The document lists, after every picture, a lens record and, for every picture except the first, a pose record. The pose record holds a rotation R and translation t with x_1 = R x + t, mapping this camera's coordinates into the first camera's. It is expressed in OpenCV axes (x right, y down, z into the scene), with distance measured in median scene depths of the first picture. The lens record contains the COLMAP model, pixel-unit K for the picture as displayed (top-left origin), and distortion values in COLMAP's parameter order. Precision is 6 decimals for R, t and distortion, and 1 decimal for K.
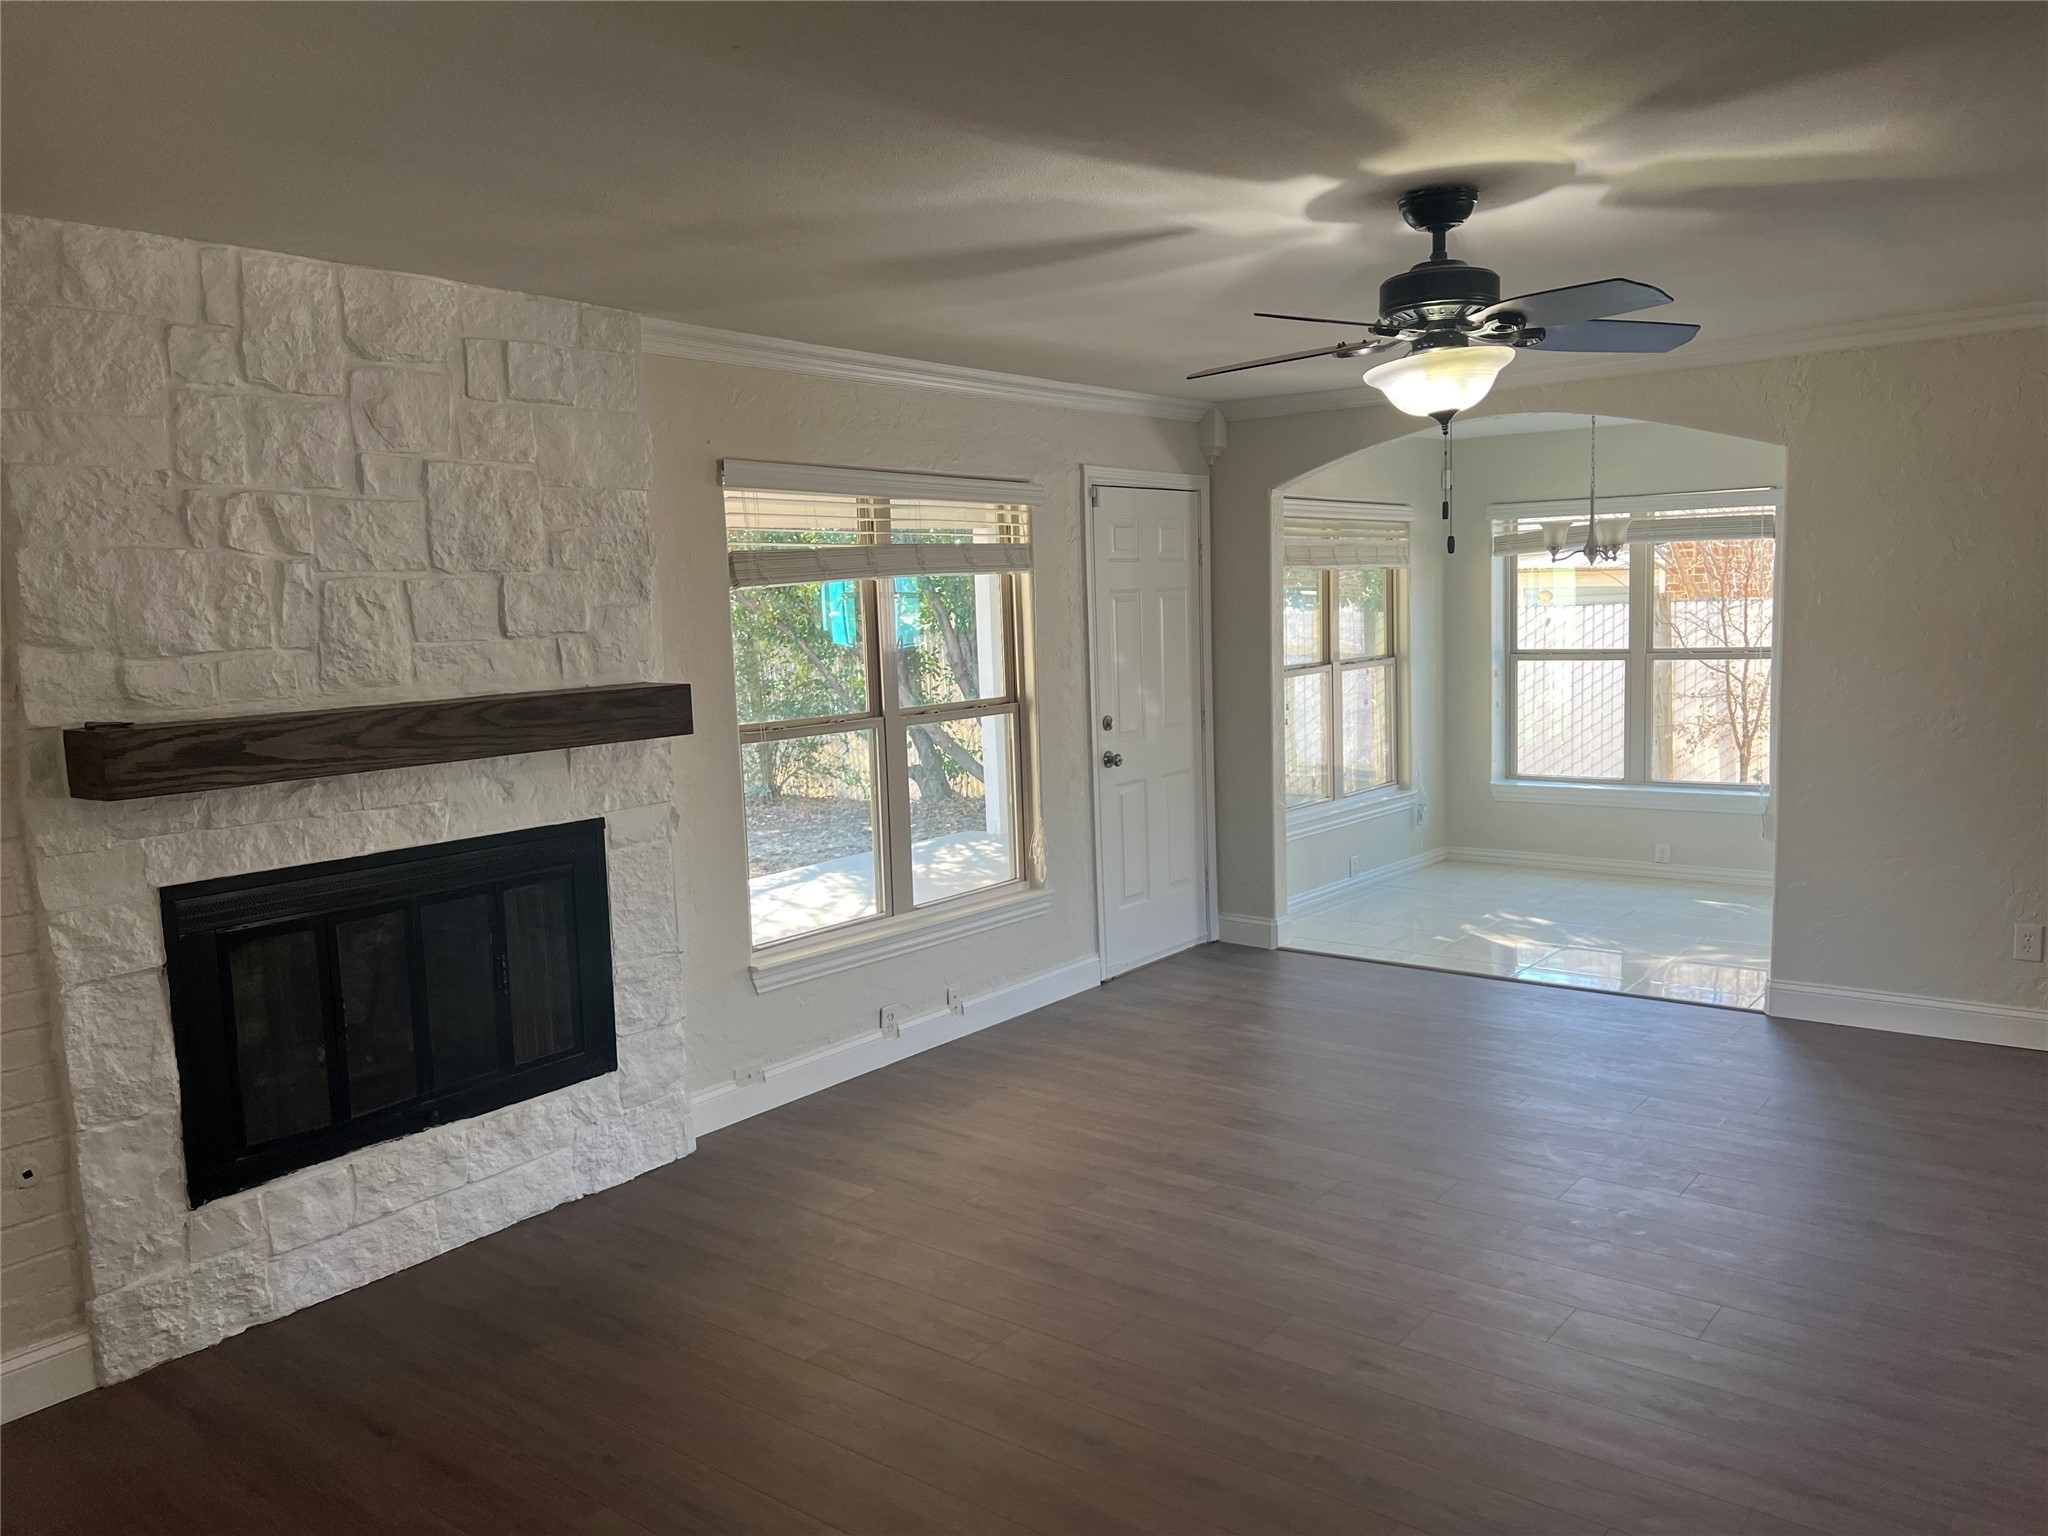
lens RADIAL K [[1543.8, 0, 1024.7], [0, 1543.8, 737.9], [0, 0, 1]] dist [-0.008318, -0.006482]
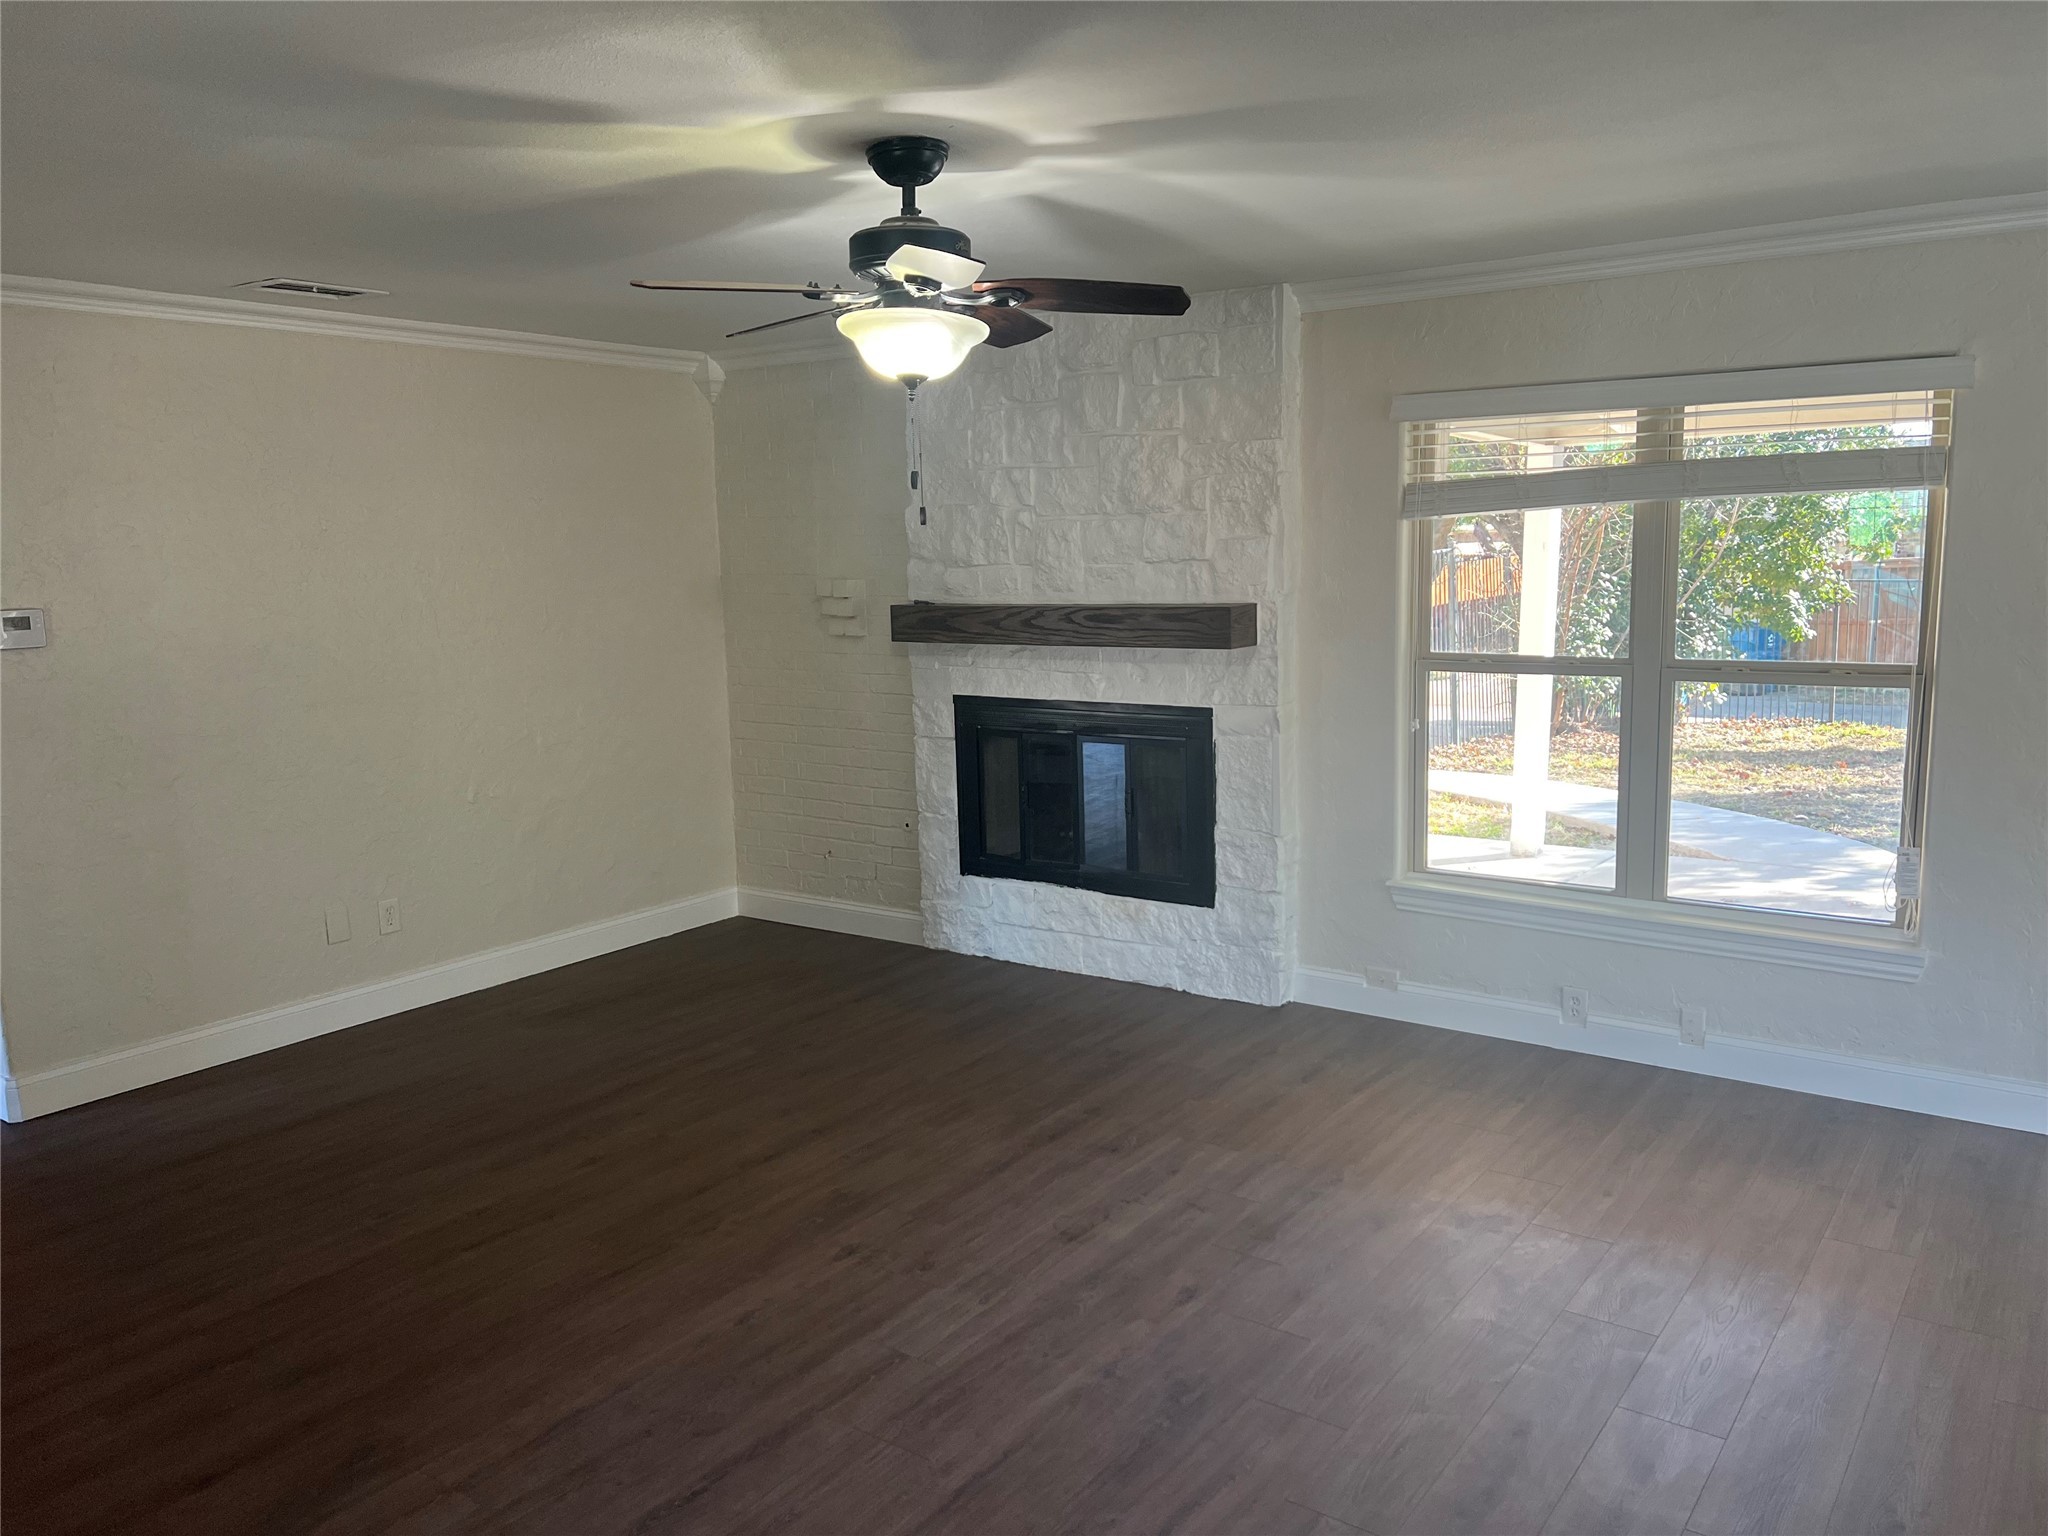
lens RADIAL K [[1519.9, 0, 1024.0], [0, 1519.9, 768.0], [0, 0, 1]] dist [0.002822, -0.001910]
pose [[0.011397, 0.180180, -0.983568, 1.058691], [-0.063674, 0.981766, 0.179112, -0.125419], [0.997906, 0.060586, 0.022662, 0.913204]]
